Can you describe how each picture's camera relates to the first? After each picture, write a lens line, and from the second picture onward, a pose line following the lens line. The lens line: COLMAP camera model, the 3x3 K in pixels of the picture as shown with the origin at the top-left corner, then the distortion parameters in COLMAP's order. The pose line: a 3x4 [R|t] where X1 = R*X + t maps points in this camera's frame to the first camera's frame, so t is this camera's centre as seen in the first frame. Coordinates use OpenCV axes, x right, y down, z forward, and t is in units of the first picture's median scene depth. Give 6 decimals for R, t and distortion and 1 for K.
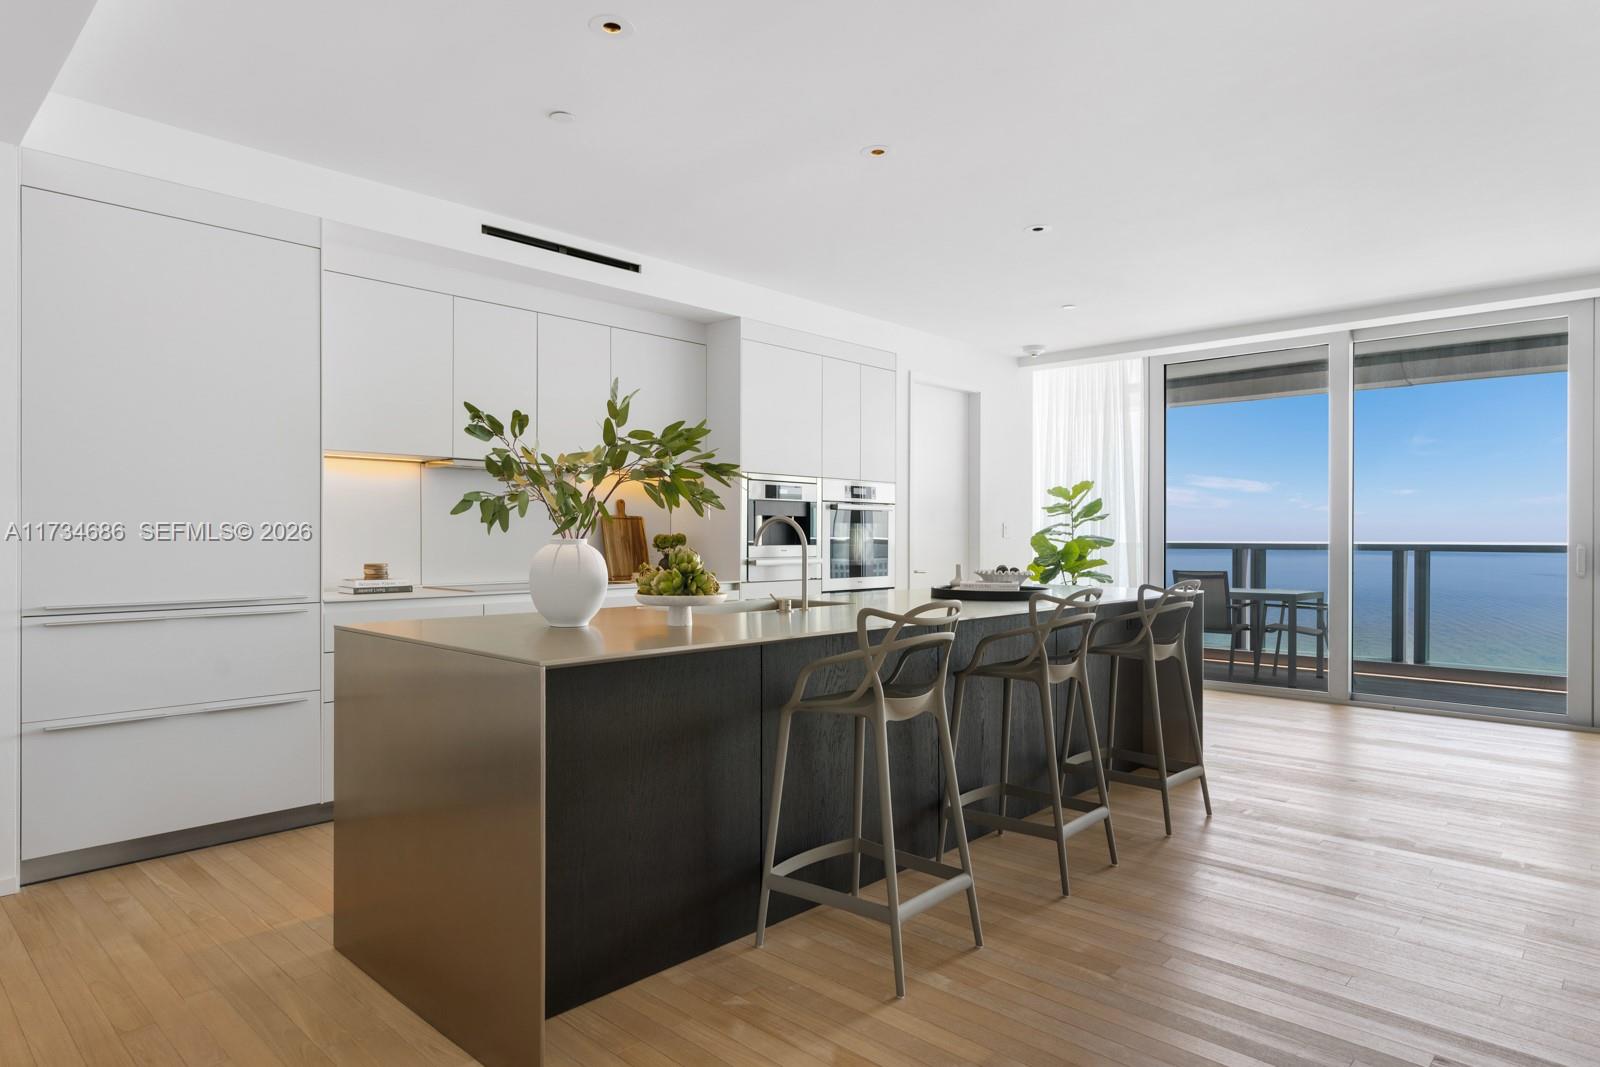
lens RADIAL K [[944.7, 0, 795.8], [0, 944.7, 535.5], [0, 0, 1]] dist [-0.006413, -0.001671]
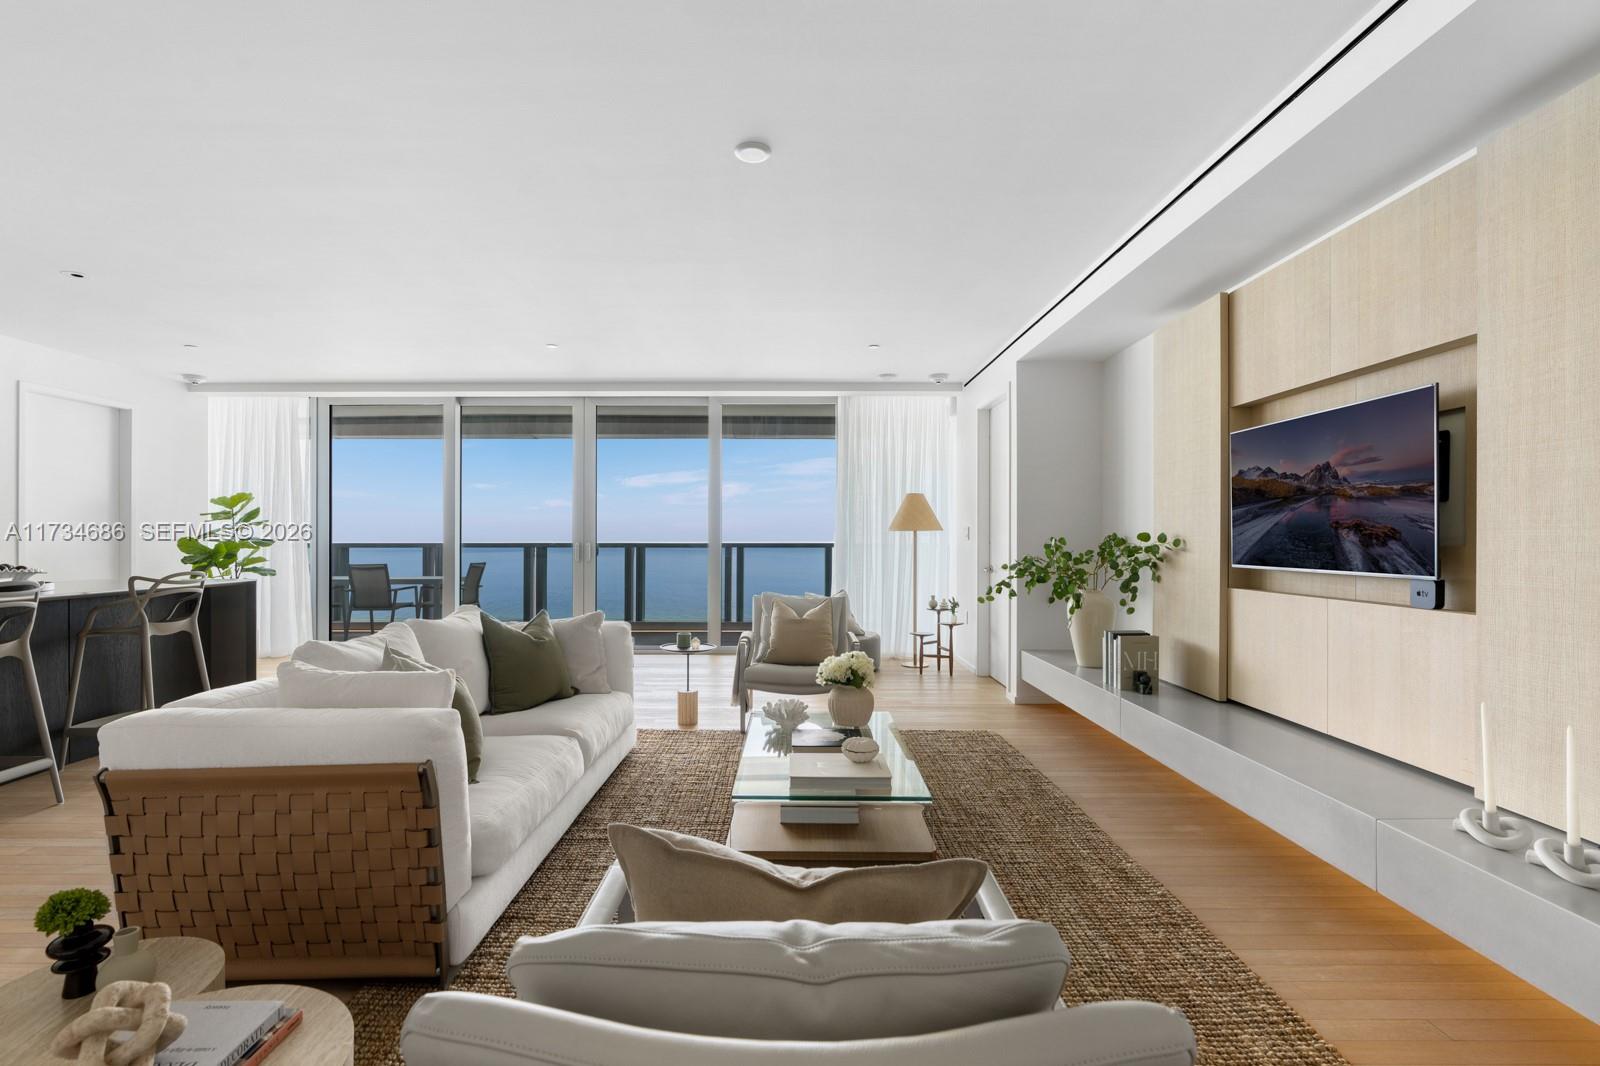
lens RADIAL K [[730.1, 0, 797.5], [0, 730.1, 538.8], [0, 0, 1]] dist [0.003203, 0.000550]
pose [[0.736048, -0.000768, 0.676929, 0.189761], [-0.000715, 0.999998, 0.001912, -0.000587], [-0.676929, -0.001891, 0.736046, -0.173276]]
